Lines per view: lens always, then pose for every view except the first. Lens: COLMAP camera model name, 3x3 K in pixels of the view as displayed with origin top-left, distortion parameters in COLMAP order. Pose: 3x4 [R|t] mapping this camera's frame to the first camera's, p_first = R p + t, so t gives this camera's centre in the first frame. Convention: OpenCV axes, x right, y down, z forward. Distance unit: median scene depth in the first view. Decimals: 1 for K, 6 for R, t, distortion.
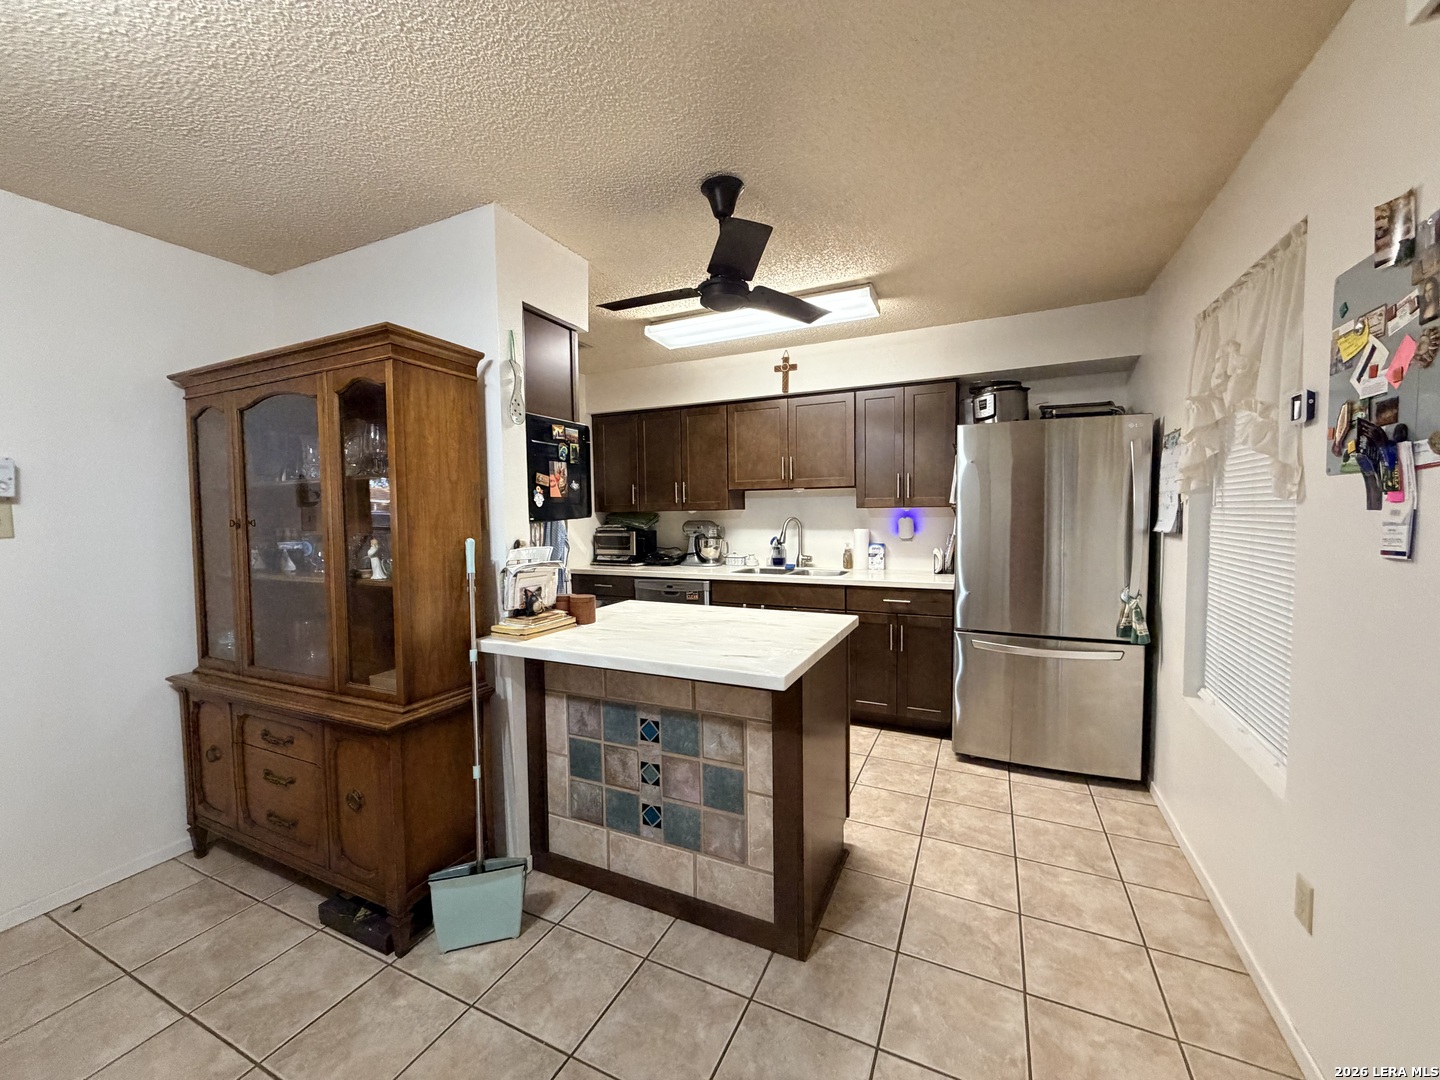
lens RADIAL K [[577.1, 0, 714.6], [0, 577.1, 540.0], [0, 0, 1]] dist [0.002279, -0.000377]
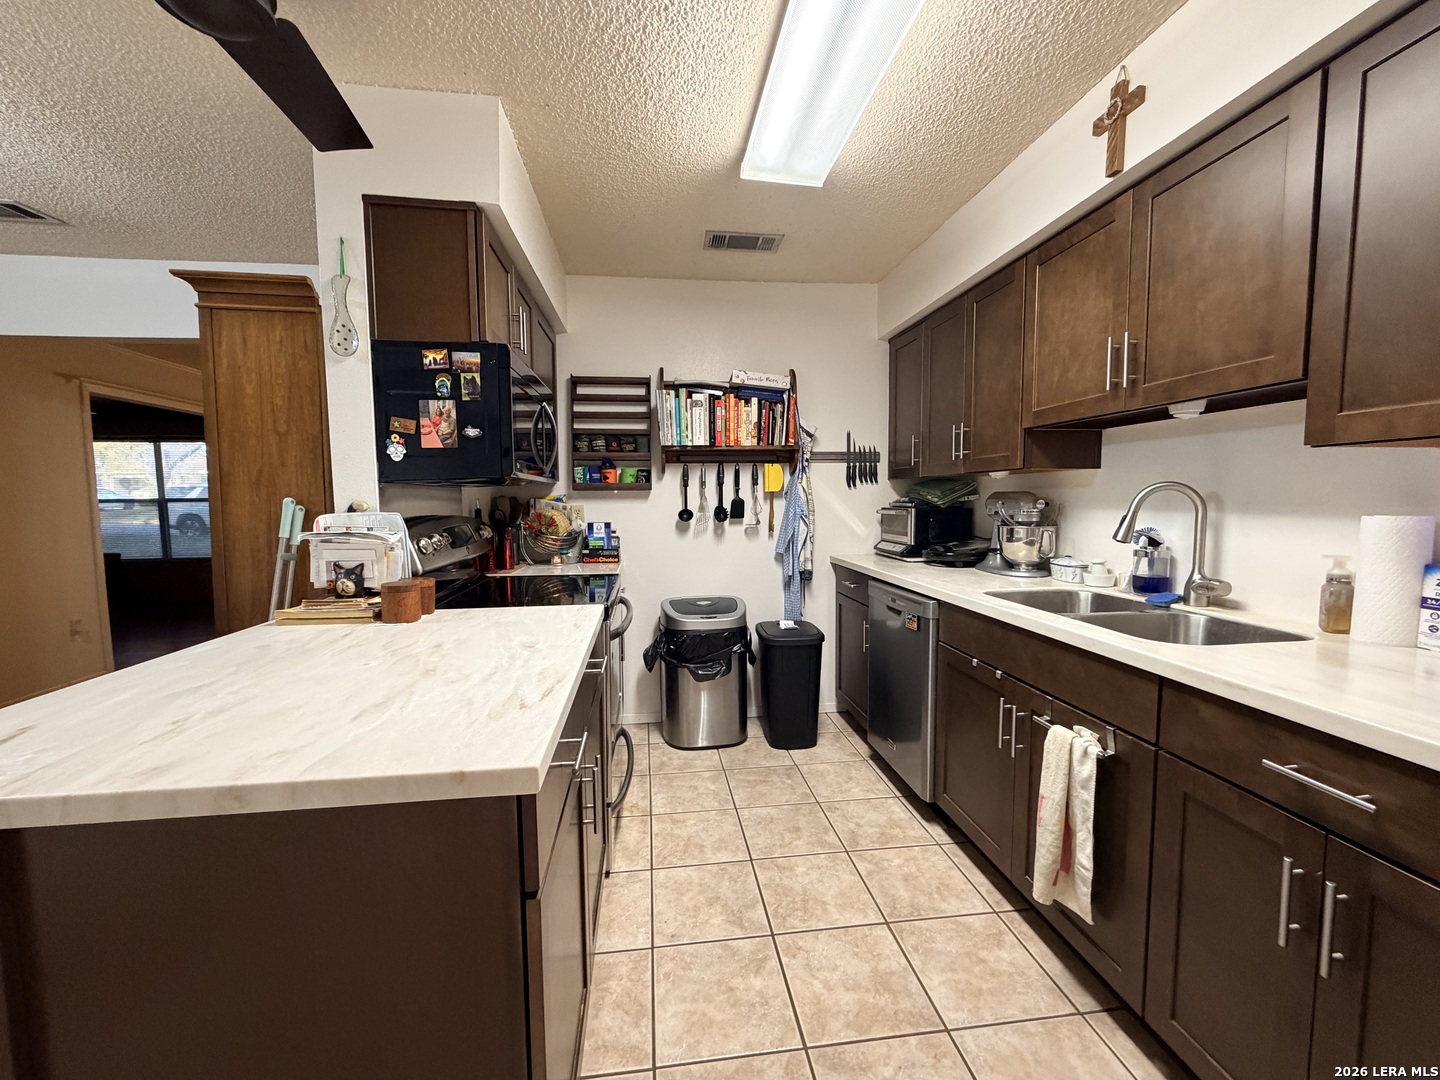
lens RADIAL K [[577.1, 0, 716.8], [0, 577.1, 539.3], [0, 0, 1]] dist [0.002279, -0.000377]
pose [[0.534116, 0.072315, -0.842312, 0.545725], [-0.043143, 0.997368, 0.058270, -0.015279], [0.844309, 0.005216, 0.535831, 0.882694]]
